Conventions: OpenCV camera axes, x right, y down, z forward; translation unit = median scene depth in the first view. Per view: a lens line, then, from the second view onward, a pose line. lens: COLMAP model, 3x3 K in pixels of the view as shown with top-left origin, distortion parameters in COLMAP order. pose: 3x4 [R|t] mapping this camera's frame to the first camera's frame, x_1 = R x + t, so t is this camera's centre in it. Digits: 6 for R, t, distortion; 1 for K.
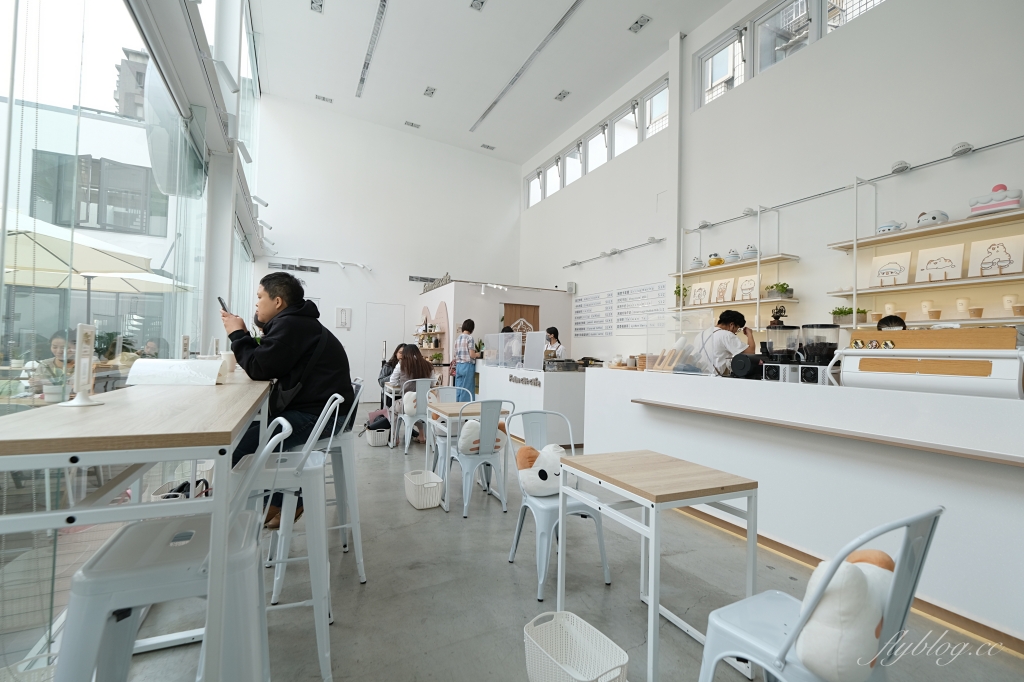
lens RADIAL K [[453.1, 0, 510.6], [0, 453.1, 341.4], [0, 0, 1]] dist [-0.002448, -0.000370]
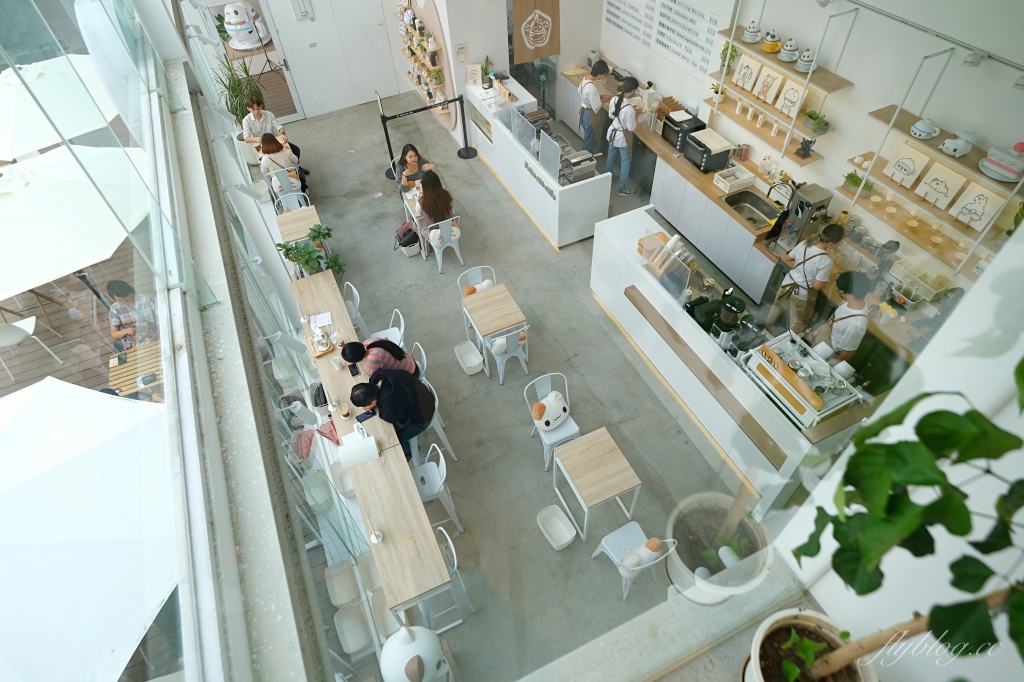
lens RADIAL K [[578.4, 0, 512.0], [0, 578.4, 341.0], [0, 0, 1]] dist [0.000244, 0.001032]
pose [[0.997287, -0.037484, -0.063353, 0.033351], [0.072766, 0.632022, 0.771527, -0.616906], [0.011120, -0.774044, 0.633035, -0.065224]]
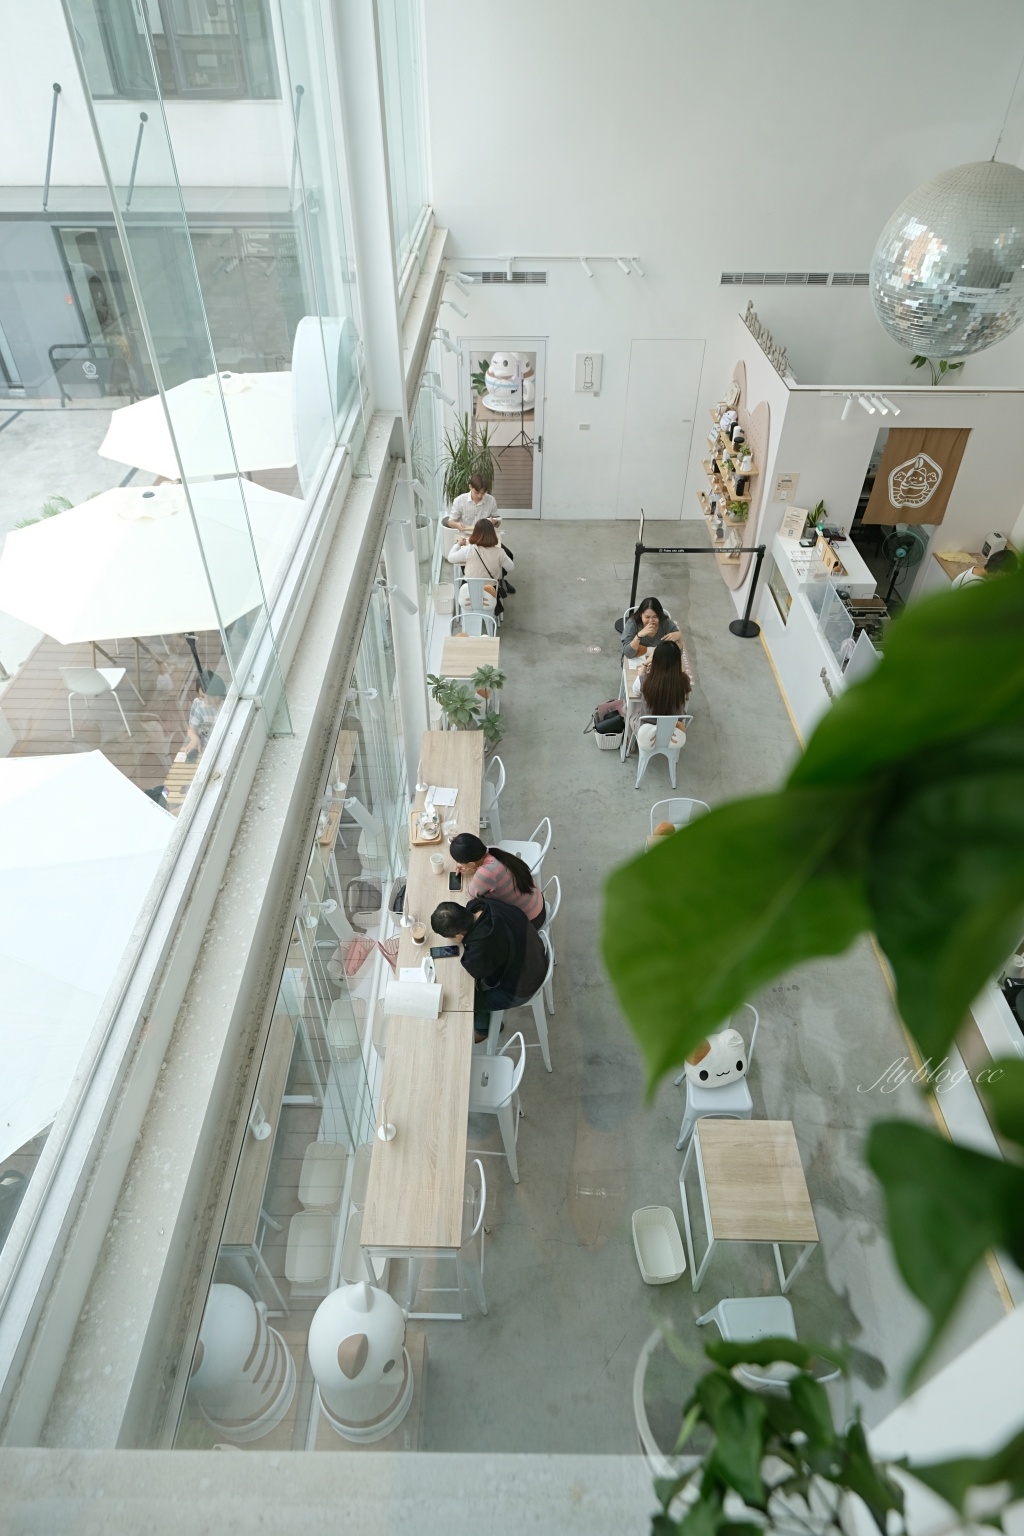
lens RADIAL K [[891.1, 0, 512.7], [0, 891.1, 782.6], [0, 0, 1]] dist [-0.000564, -0.000138]
pose [[0.899070, 0.282292, -0.334639, 0.065878], [0.025673, 0.729049, 0.683980, -0.628705], [0.437051, -0.623537, 0.648219, -0.052925]]
